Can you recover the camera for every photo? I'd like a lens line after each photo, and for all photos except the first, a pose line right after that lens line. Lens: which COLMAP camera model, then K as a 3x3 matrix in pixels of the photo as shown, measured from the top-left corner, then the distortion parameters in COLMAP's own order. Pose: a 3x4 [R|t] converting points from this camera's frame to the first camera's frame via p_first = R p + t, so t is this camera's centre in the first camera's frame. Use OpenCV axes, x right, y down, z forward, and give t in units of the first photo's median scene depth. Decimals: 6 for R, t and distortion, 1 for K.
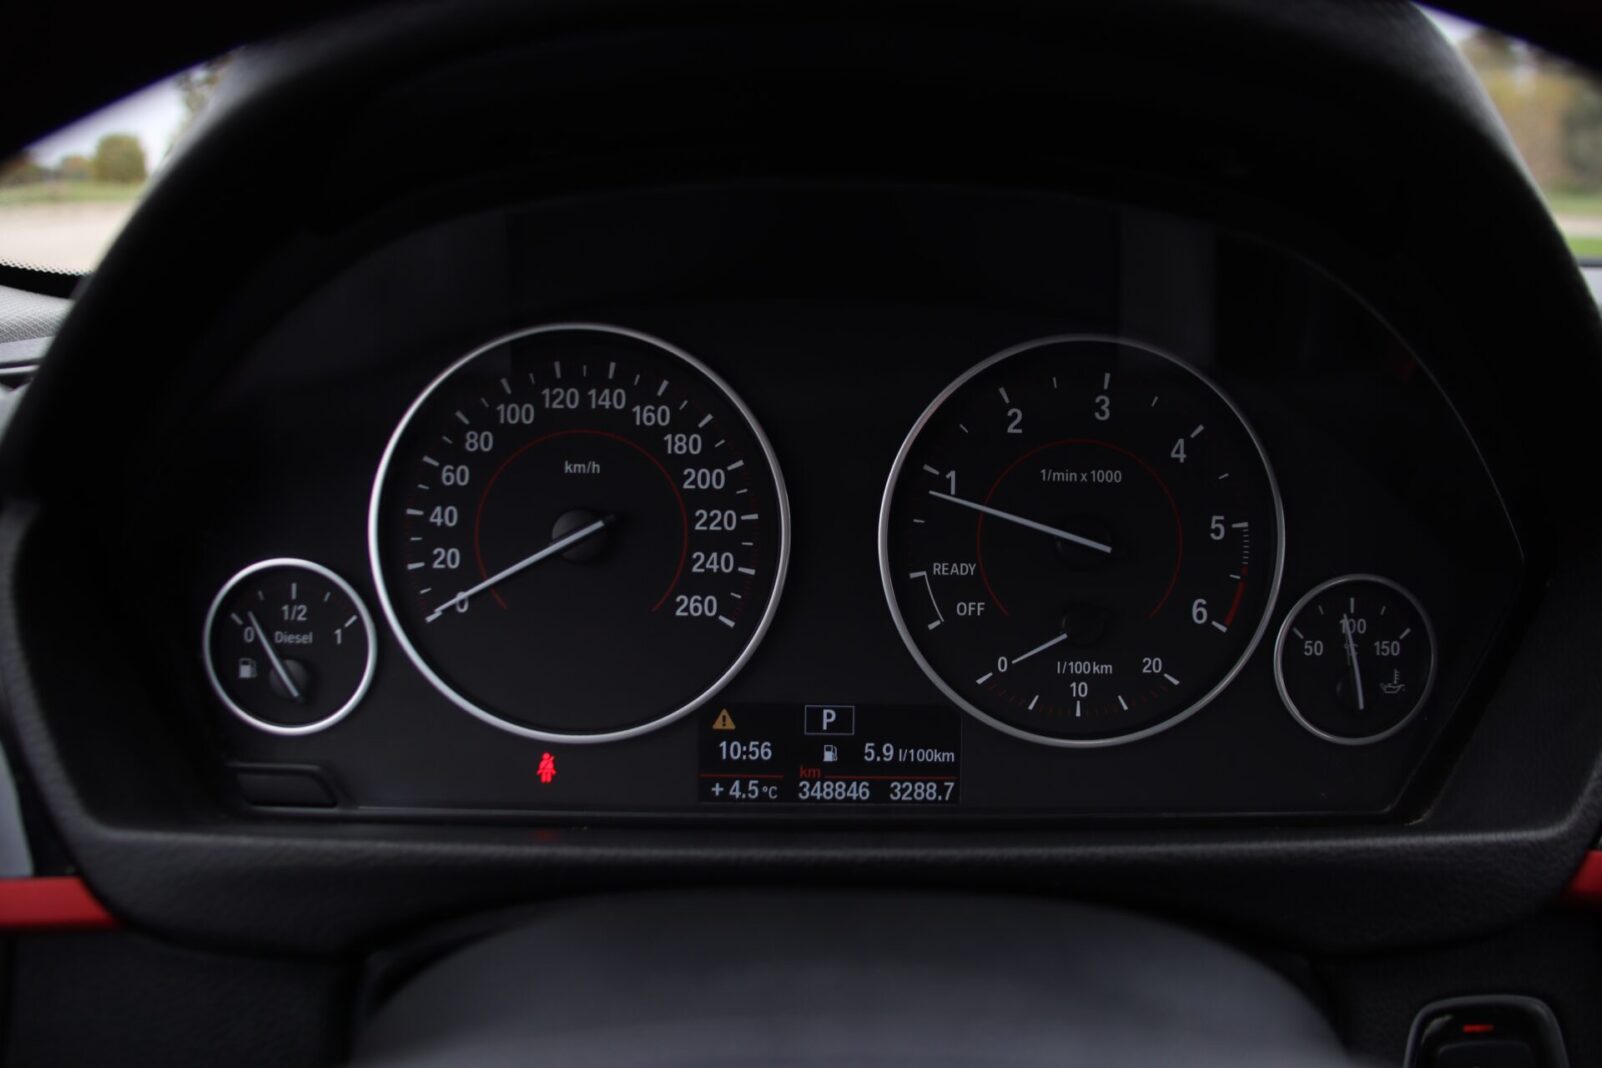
lens RADIAL K [[1320.0, 0, 801.0], [0, 1320.0, 534.0], [0, 0, 1]] dist [-0.155481, 0.137391]
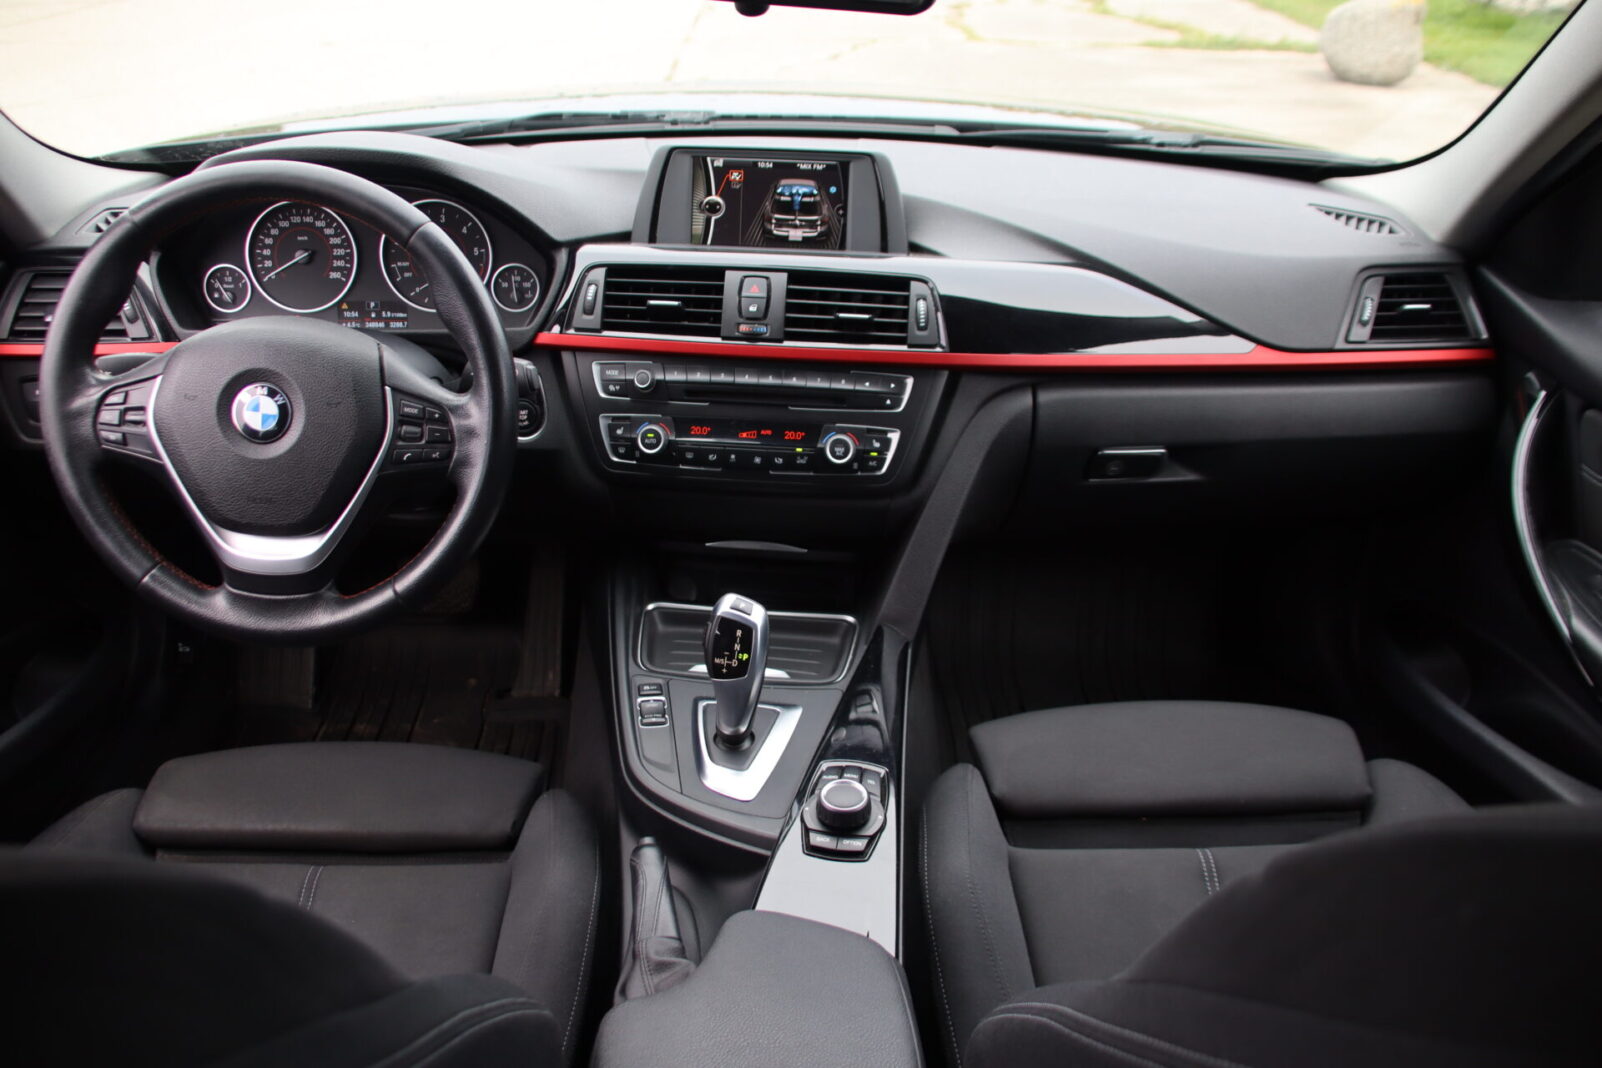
lens RADIAL K [[1320.0, 0, 801.0], [0, 1320.0, 534.0], [0, 0, 1]] dist [-0.155481, 0.137391]
pose [[0.999857, -0.004605, 0.016242, 1.179838], [0.000761, 0.973391, 0.229148, -0.068516], [-0.016865, -0.229103, 0.973256, -2.753365]]
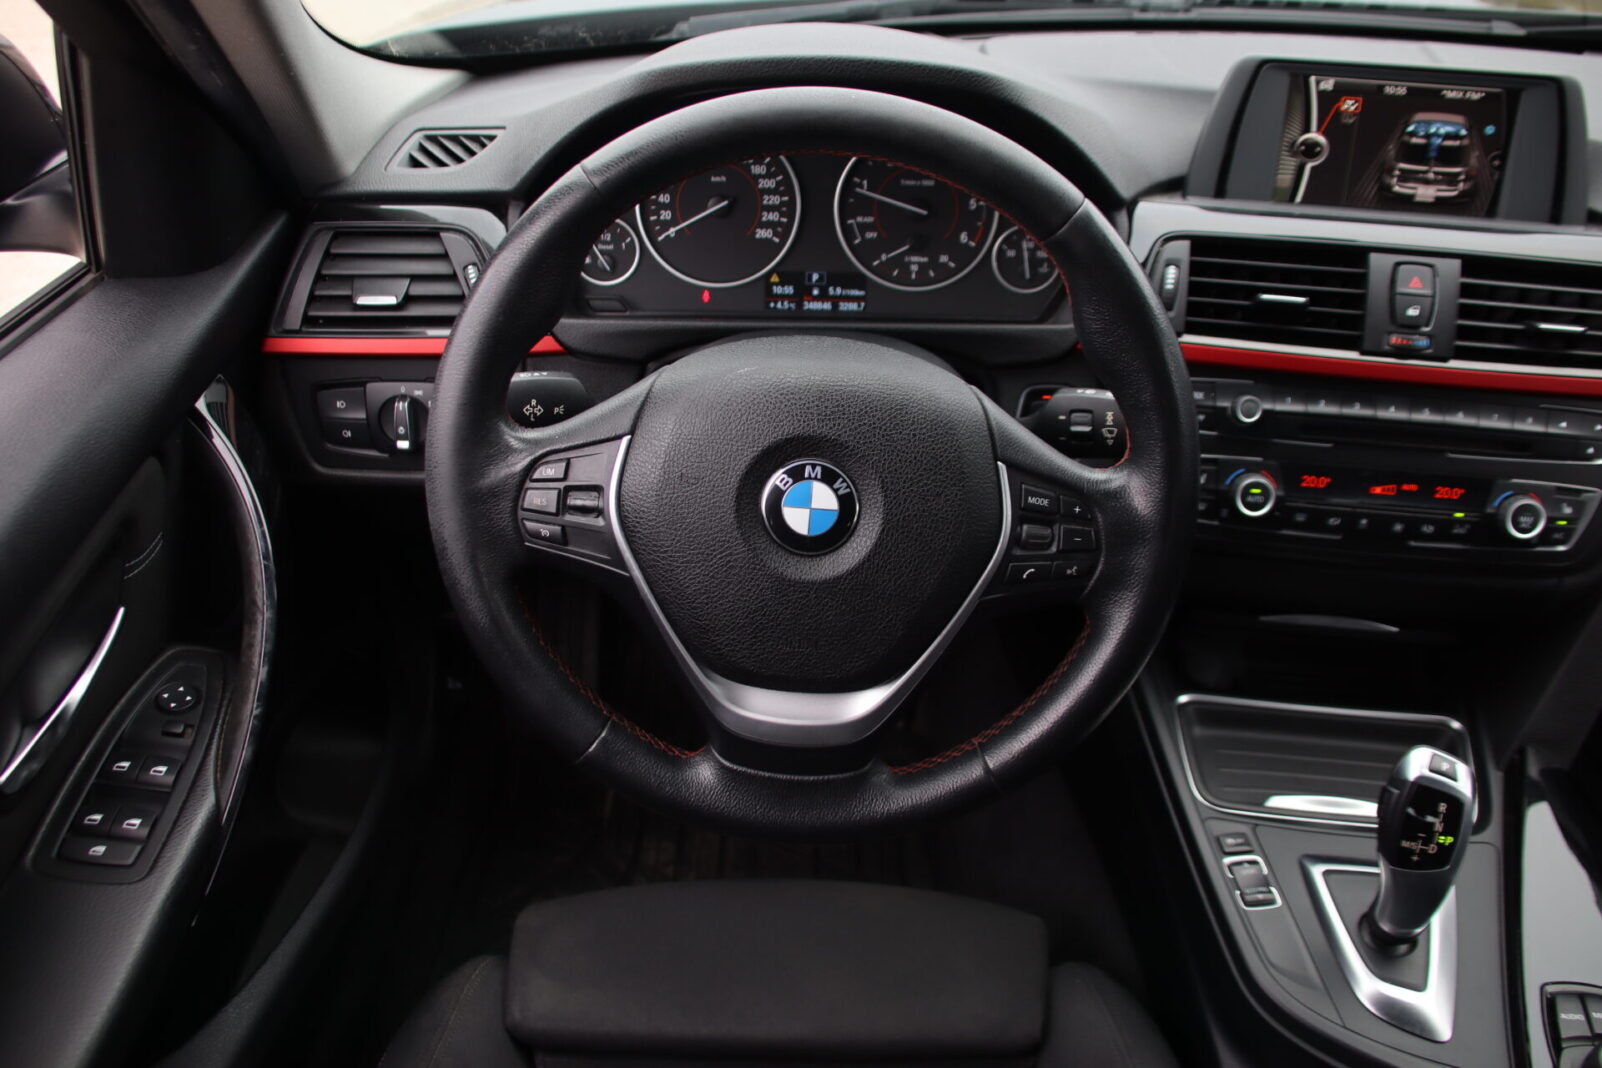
lens RADIAL K [[1320.0, 0, 801.0], [0, 1320.0, 534.0], [0, 0, 1]] dist [-0.155481, 0.137391]
pose [[0.999710, 0.011444, -0.021176, 0.053369], [-0.003757, 0.943164, 0.332307, -0.241149], [0.023775, -0.332131, 0.942933, -1.596700]]
